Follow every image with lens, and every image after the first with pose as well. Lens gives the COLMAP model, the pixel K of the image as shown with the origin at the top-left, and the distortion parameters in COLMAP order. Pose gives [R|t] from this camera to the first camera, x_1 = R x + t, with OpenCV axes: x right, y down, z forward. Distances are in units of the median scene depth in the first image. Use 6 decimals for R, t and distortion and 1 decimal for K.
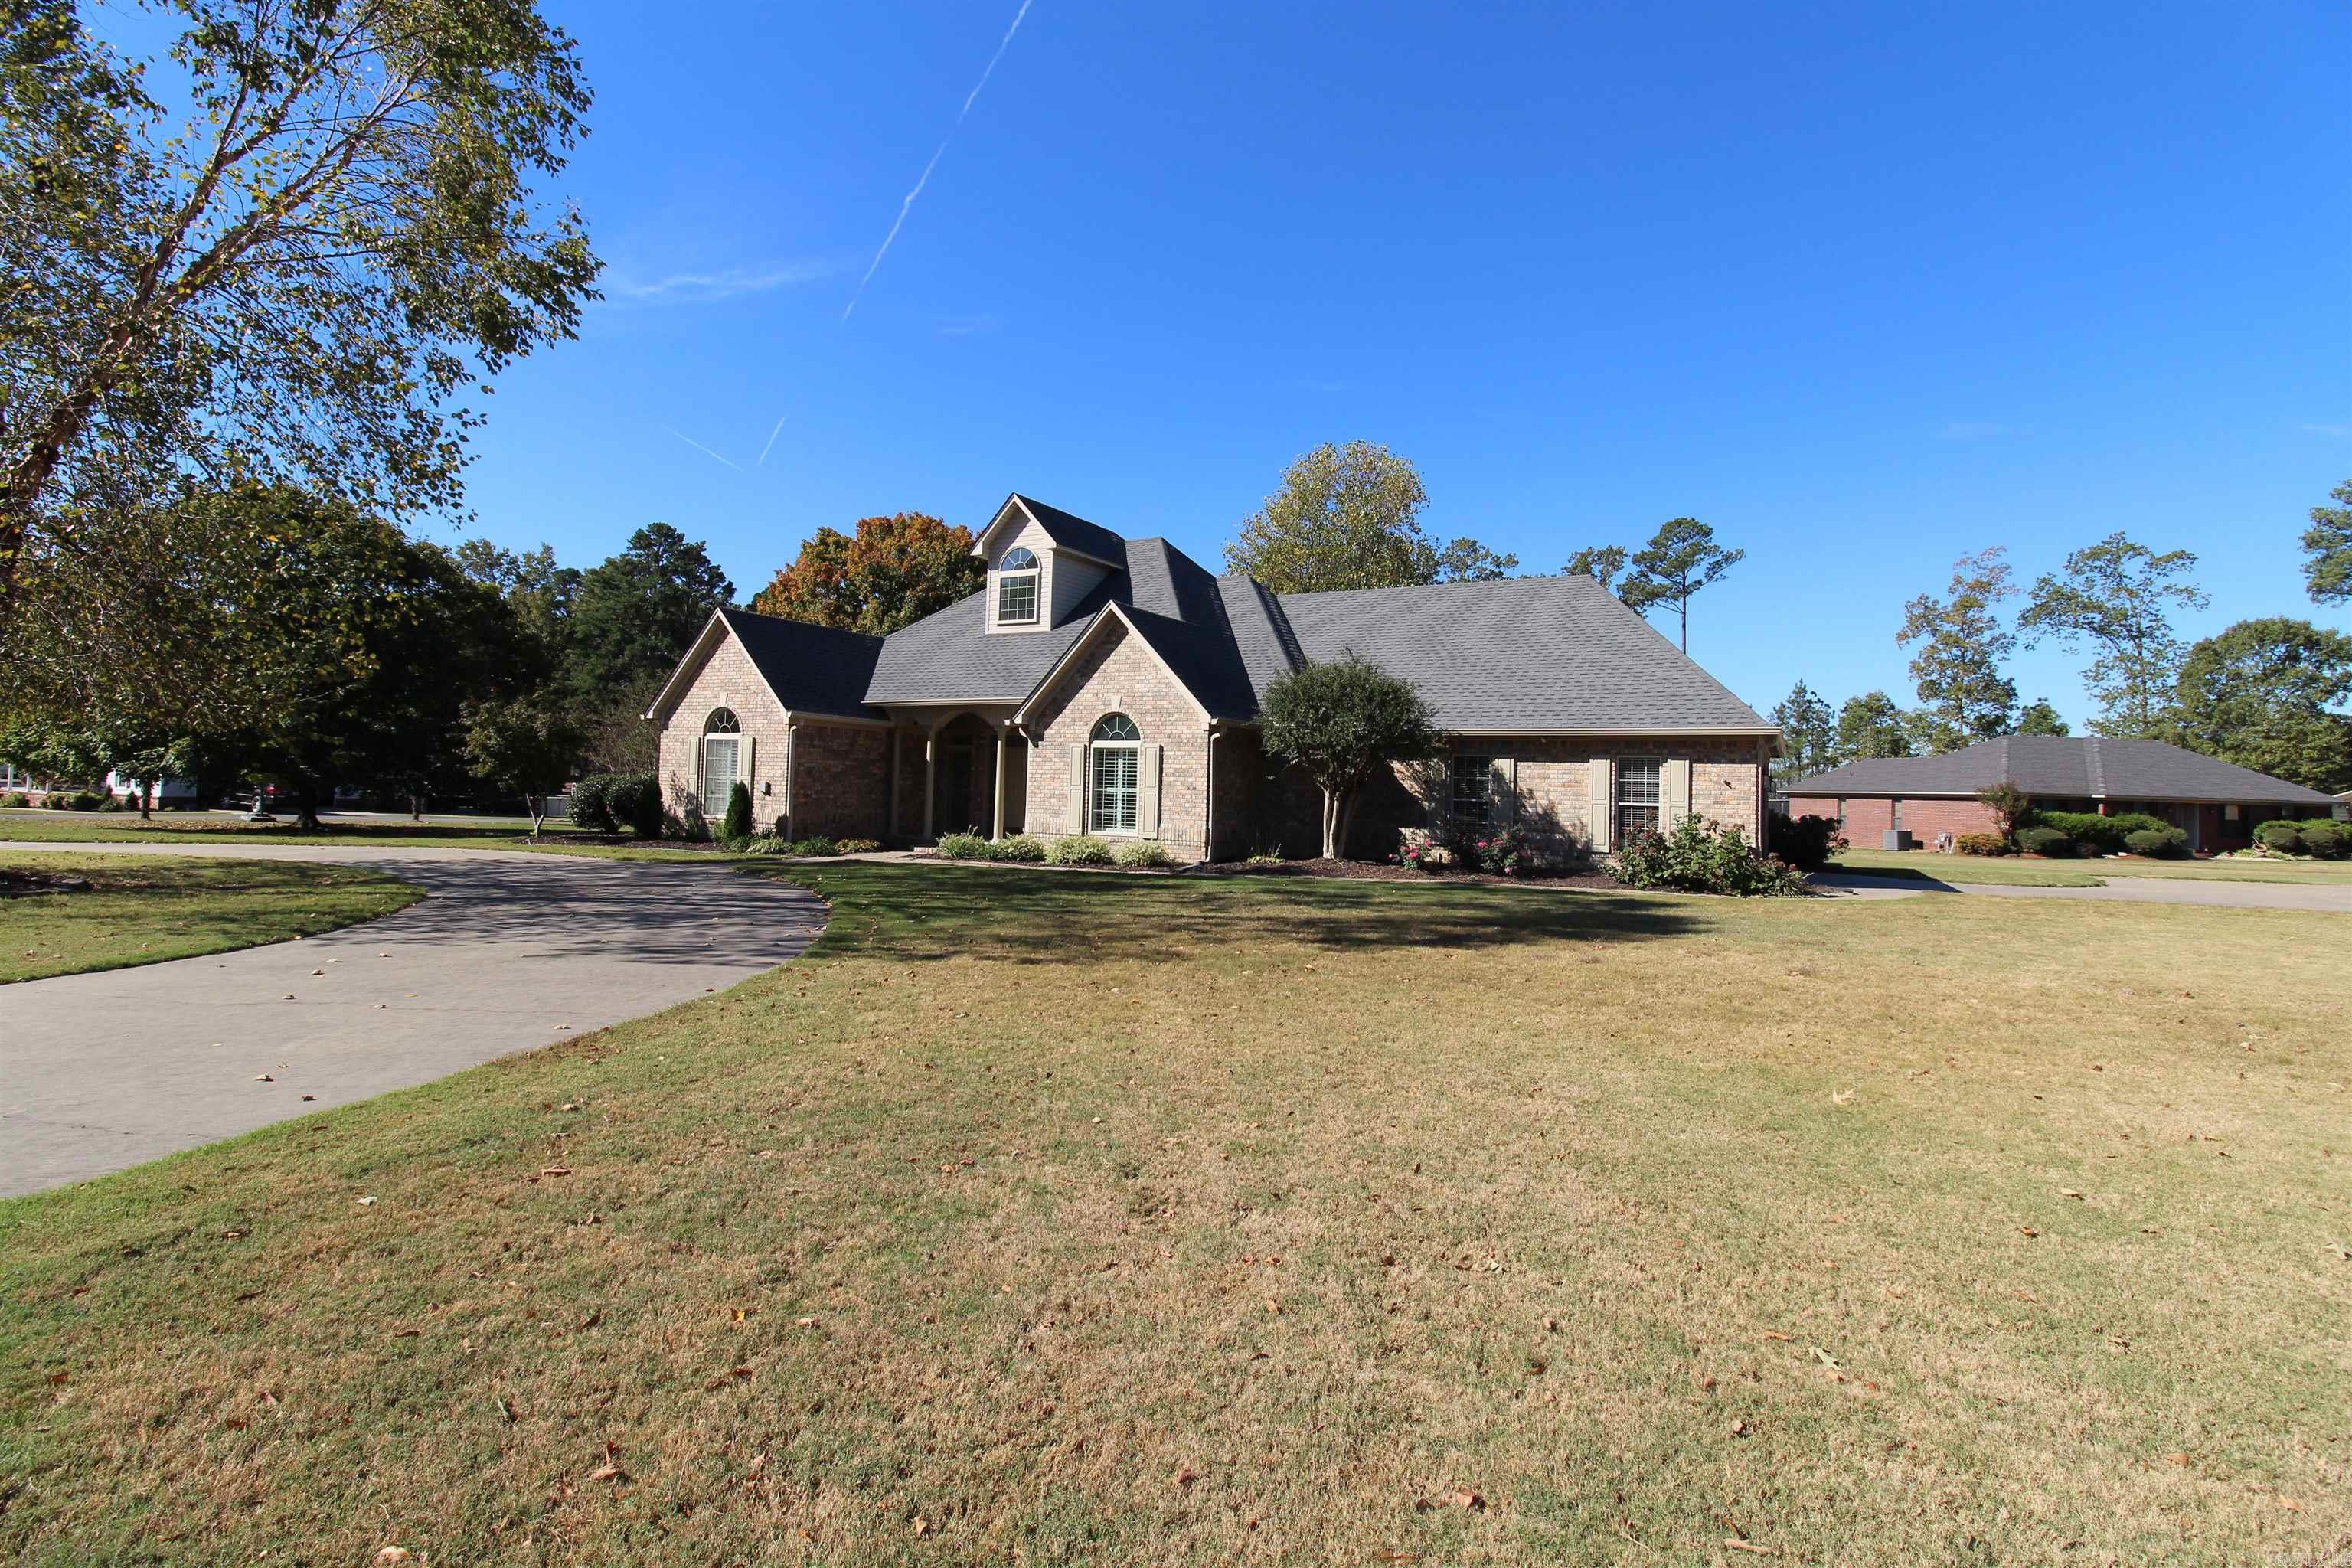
lens RADIAL K [[1090.3, 0, 1186.6], [0, 1090.3, 752.6], [0, 0, 1]] dist [0.001236, -0.011842]
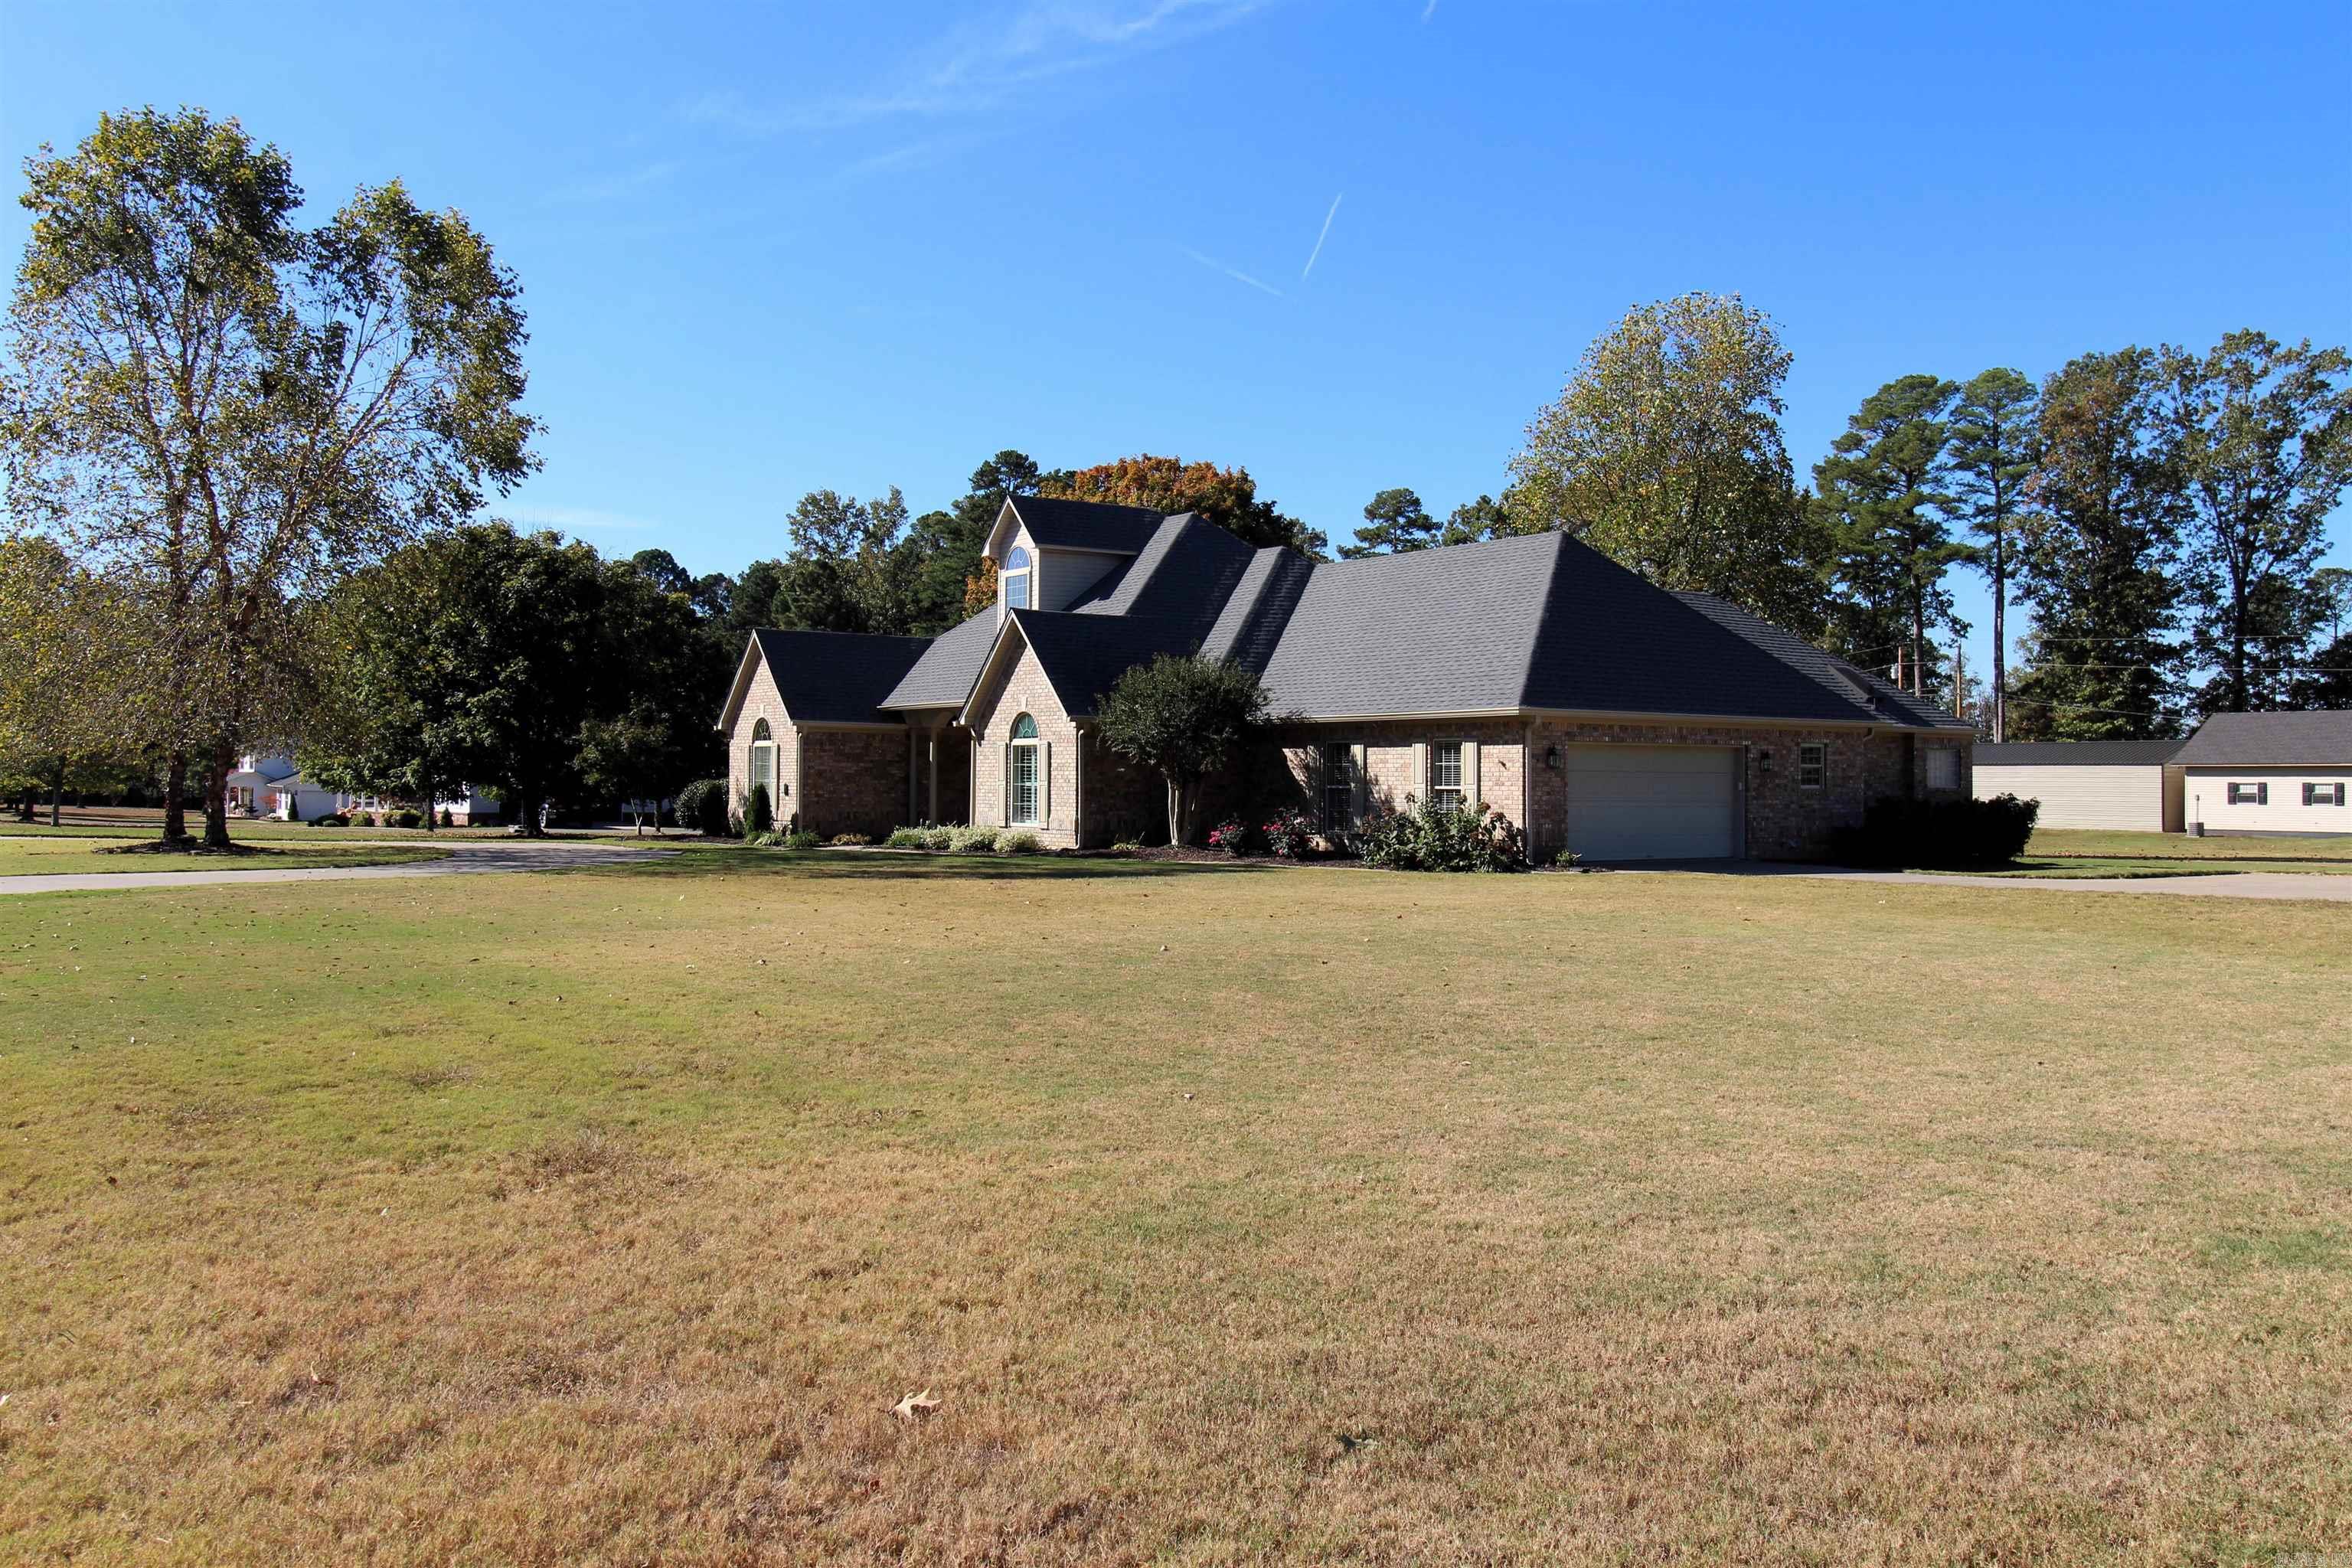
lens RADIAL K [[1850.7, 0, 1179.1], [0, 1850.7, 748.2], [0, 0, 1]] dist [0.022507, -0.006100]
pose [[0.900176, -0.029290, -0.434541, 0.827076], [0.033243, 0.999446, 0.001497, 0.000847], [0.434257, -0.015793, 0.900651, -0.552871]]
